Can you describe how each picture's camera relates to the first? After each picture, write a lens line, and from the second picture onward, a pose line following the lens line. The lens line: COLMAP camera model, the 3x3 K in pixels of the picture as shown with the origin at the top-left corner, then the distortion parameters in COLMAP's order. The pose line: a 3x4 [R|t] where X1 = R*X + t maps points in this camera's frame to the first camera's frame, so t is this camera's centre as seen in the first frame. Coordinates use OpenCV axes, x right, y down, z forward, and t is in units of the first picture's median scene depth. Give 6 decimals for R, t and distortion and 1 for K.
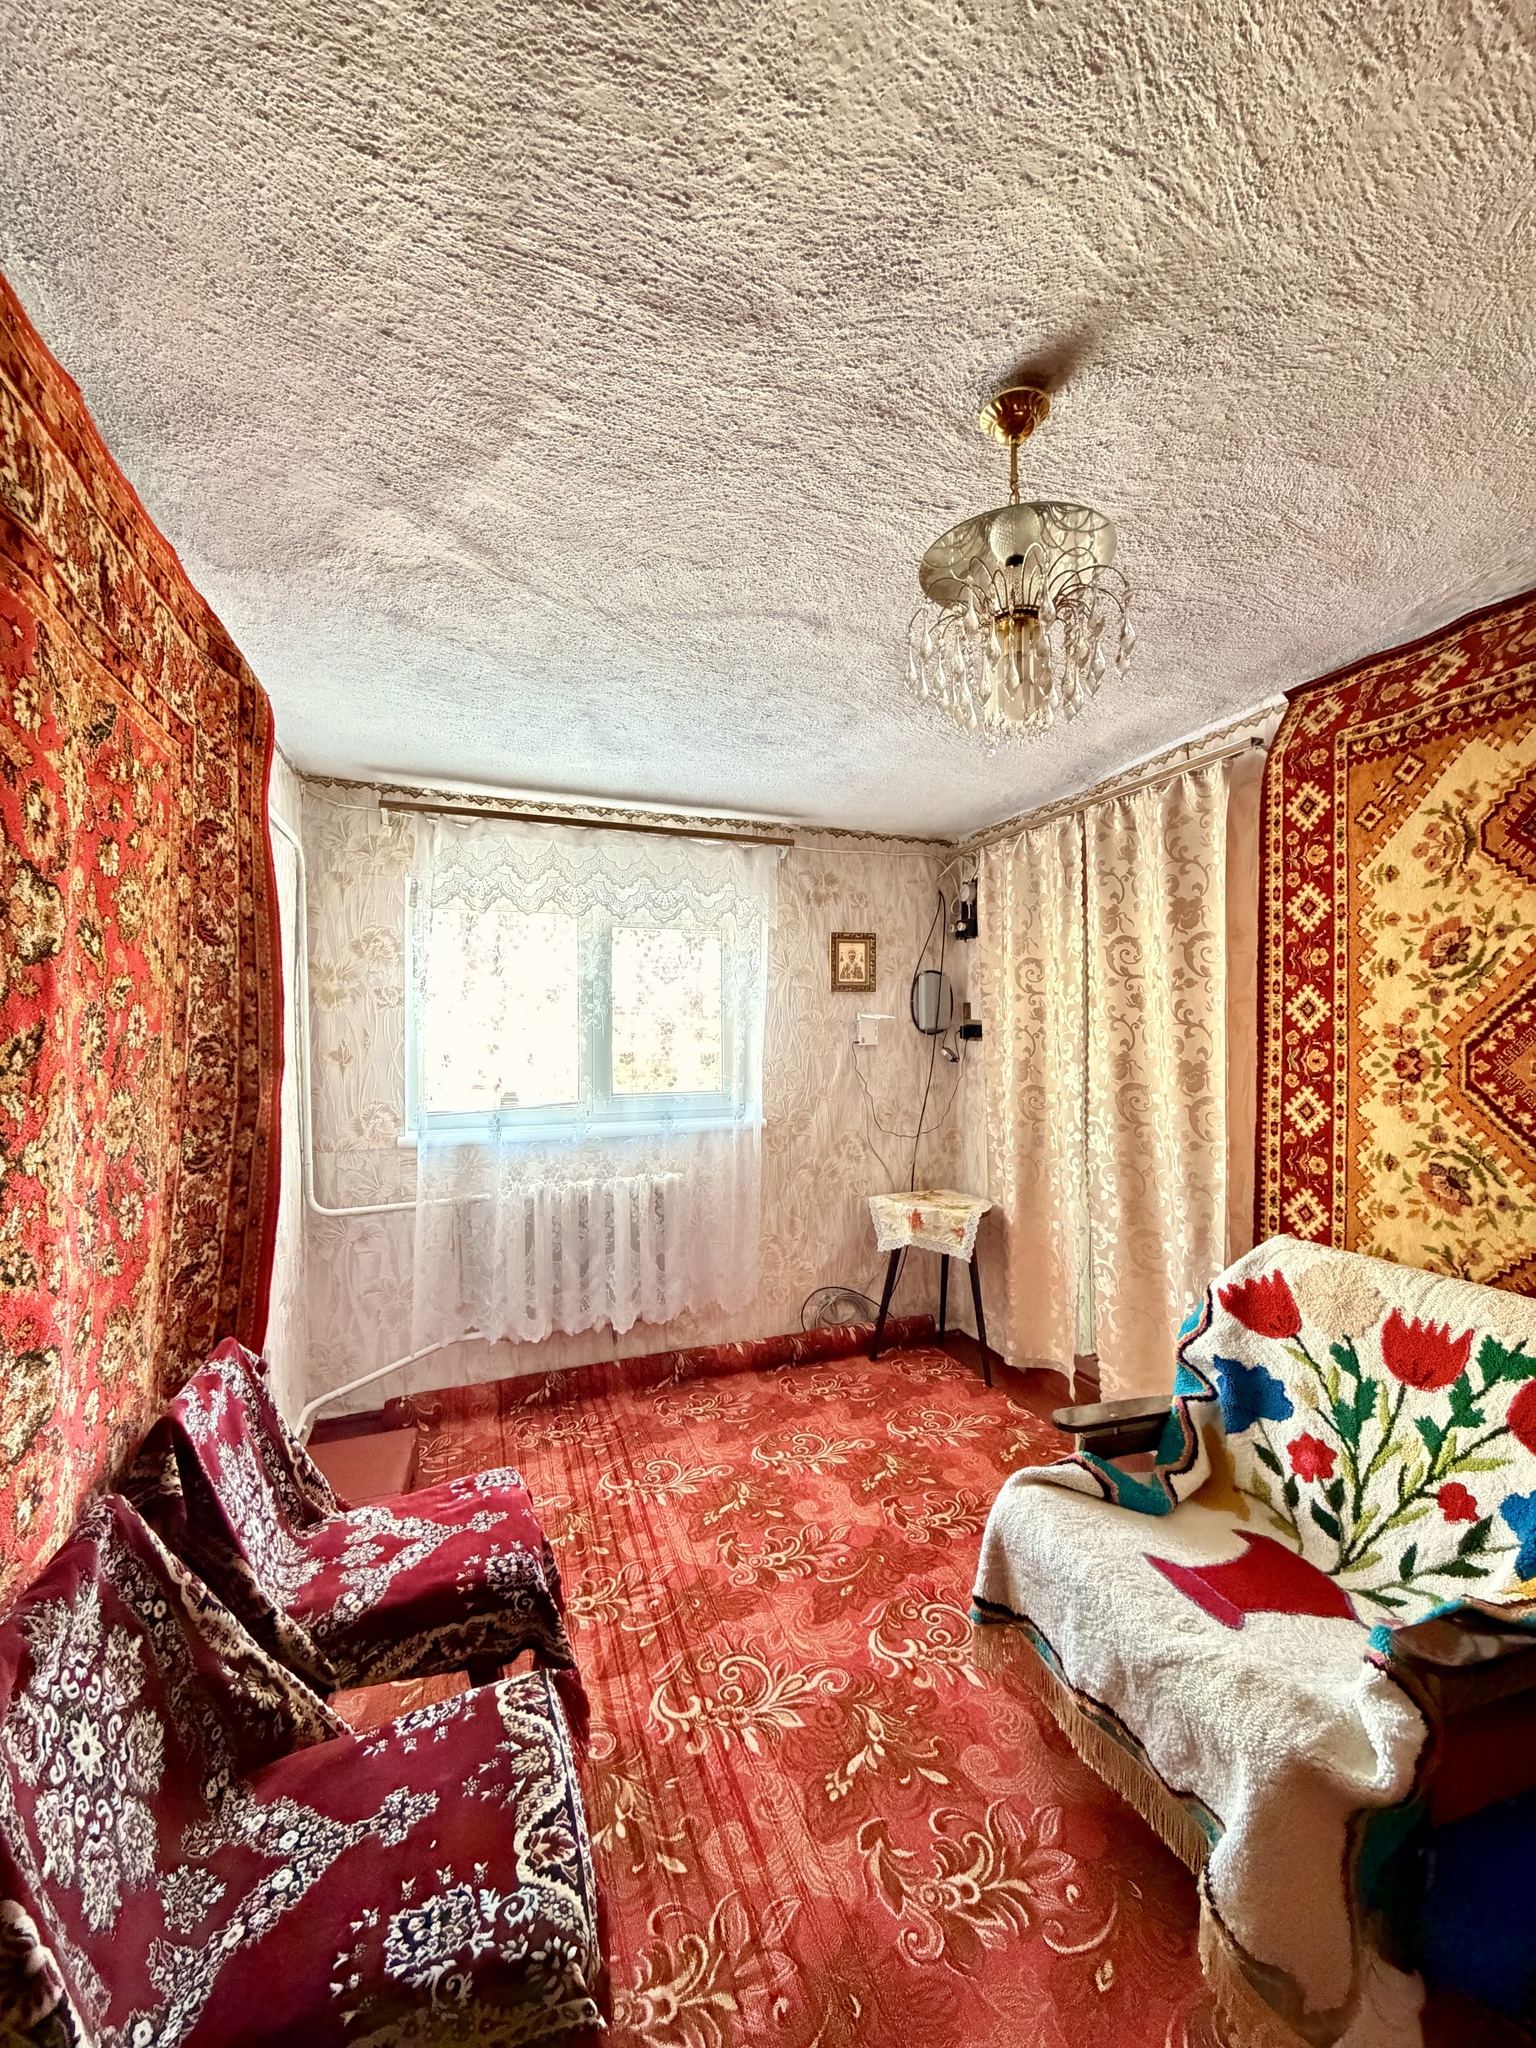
lens RADIAL K [[808.7, 0, 770.4], [0, 808.7, 1033.2], [0, 0, 1]] dist [-0.000715, -0.000033]
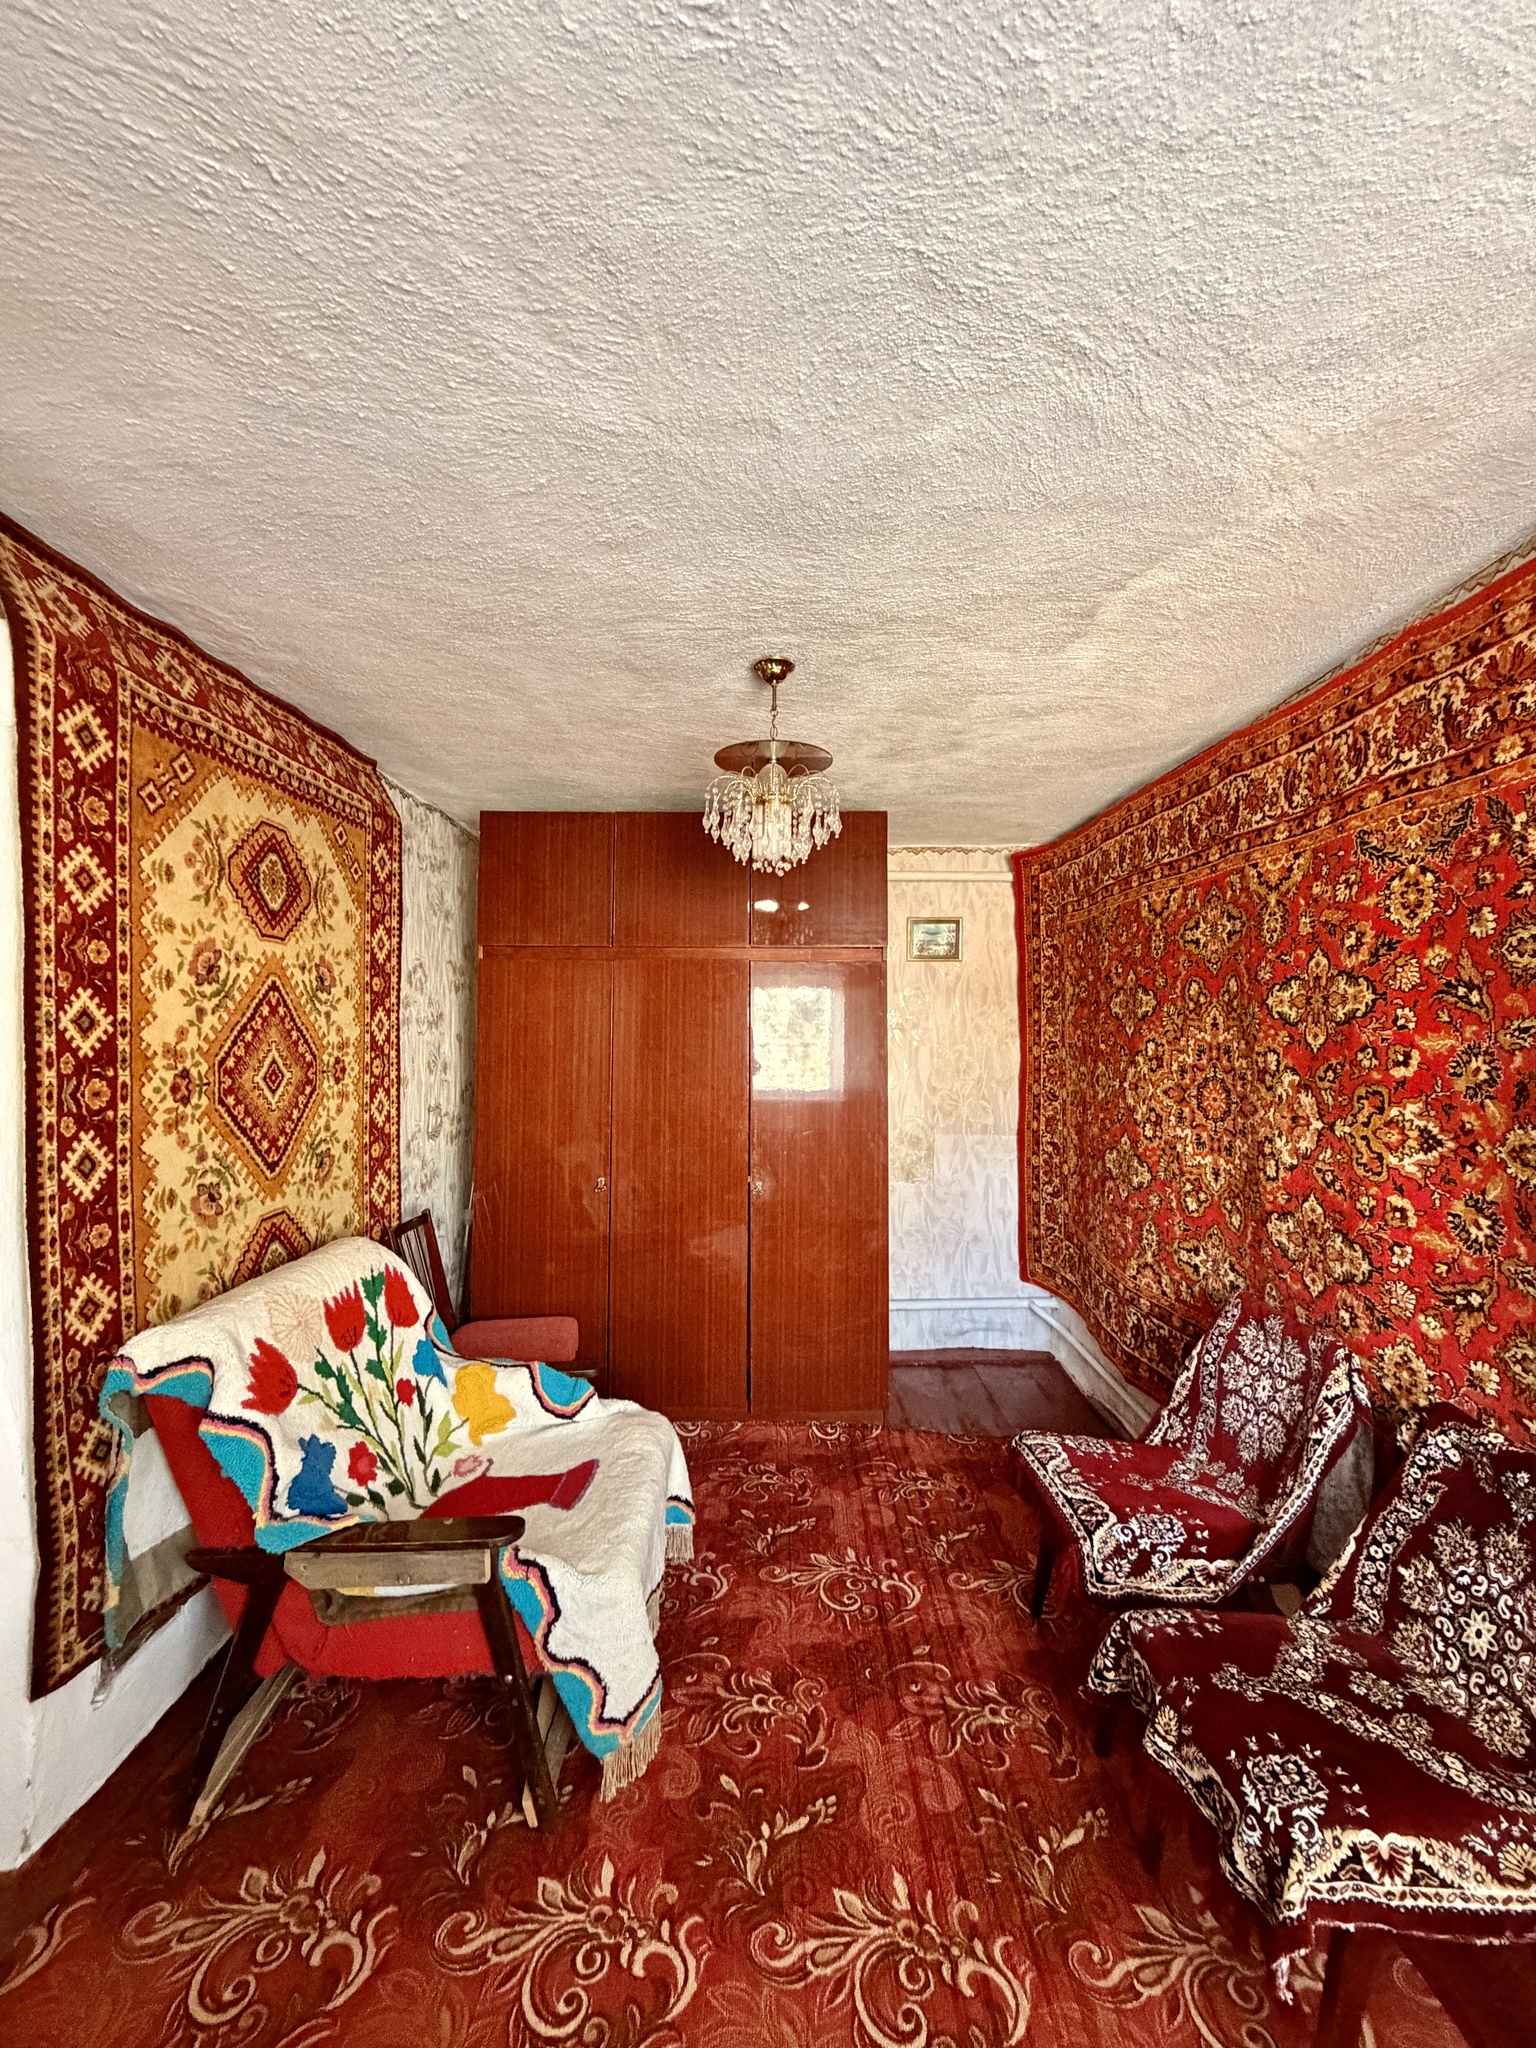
lens RADIAL K [[808.7, 0, 769.1], [0, 808.7, 1024.6], [0, 0, 1]] dist [-0.000715, -0.000033]
pose [[-0.936719, -0.006036, 0.350029, -0.159151], [-0.008844, 0.999940, -0.006423, -0.031005], [-0.349970, -0.009112, -0.936717, 1.574436]]
